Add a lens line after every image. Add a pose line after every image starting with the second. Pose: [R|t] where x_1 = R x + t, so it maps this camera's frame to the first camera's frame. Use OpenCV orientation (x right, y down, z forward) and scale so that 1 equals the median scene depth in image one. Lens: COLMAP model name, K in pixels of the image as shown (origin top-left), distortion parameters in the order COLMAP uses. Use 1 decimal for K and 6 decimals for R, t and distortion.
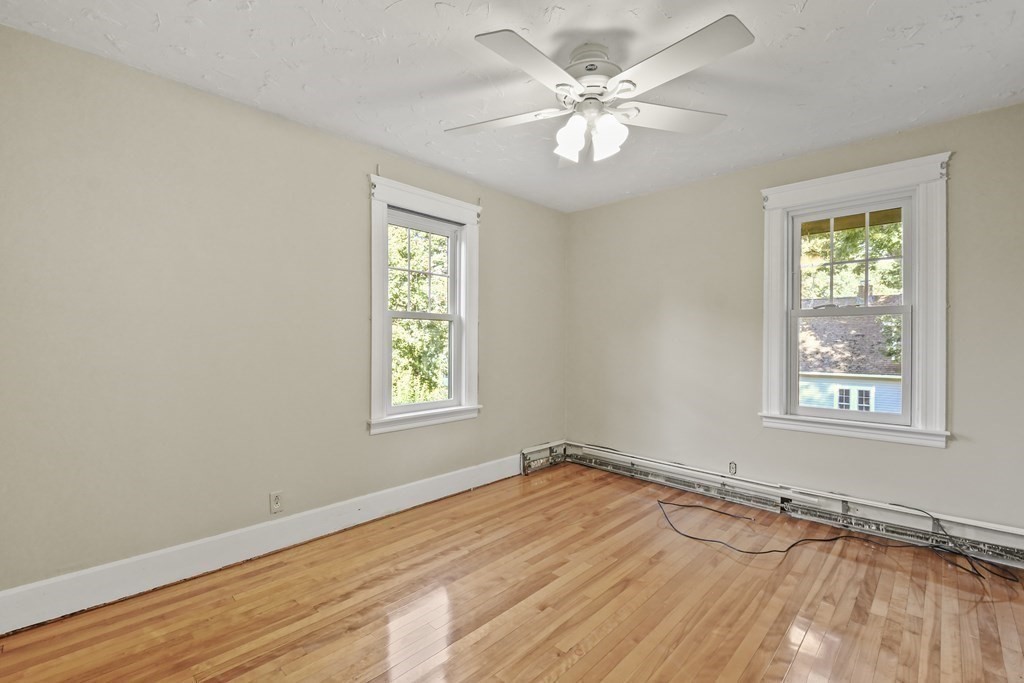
lens RADIAL K [[447.9, 0, 506.1], [0, 447.9, 337.7], [0, 0, 1]] dist [-0.004258, -0.002331]
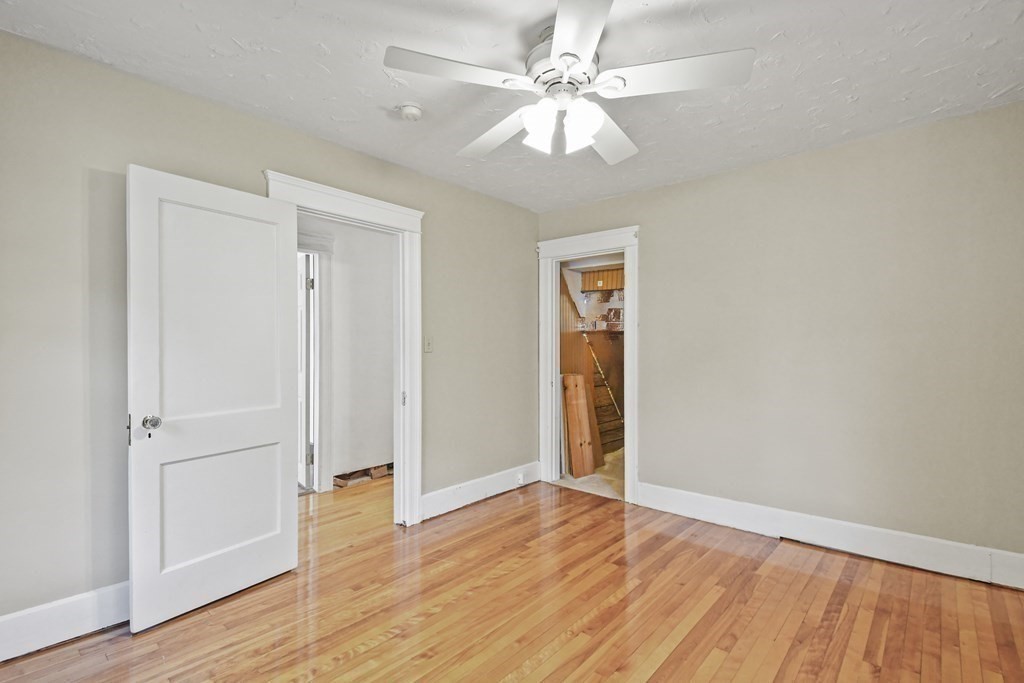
lens RADIAL K [[490.6, 0, 513.6], [0, 490.6, 341.8], [0, 0, 1]] dist [-0.004308, -0.001331]
pose [[-0.997746, -0.009859, -0.066382, 0.226749], [-0.010111, 0.999943, 0.003468, -0.005143], [0.066344, 0.004131, -0.997788, 1.301962]]
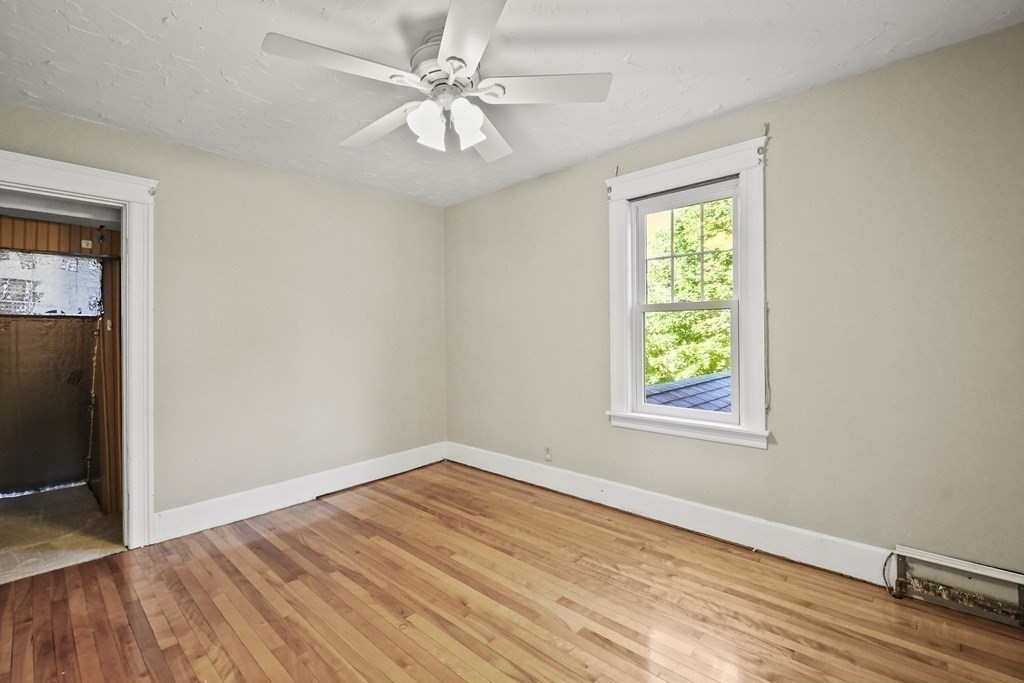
lens RADIAL K [[447.9, 0, 508.6], [0, 447.9, 336.9], [0, 0, 1]] dist [-0.004258, -0.002331]
pose [[0.032597, 0.006748, -0.999446, 0.735489], [0.003642, 0.999970, 0.006870, 0.002376], [0.999462, -0.003863, 0.032571, 0.727827]]
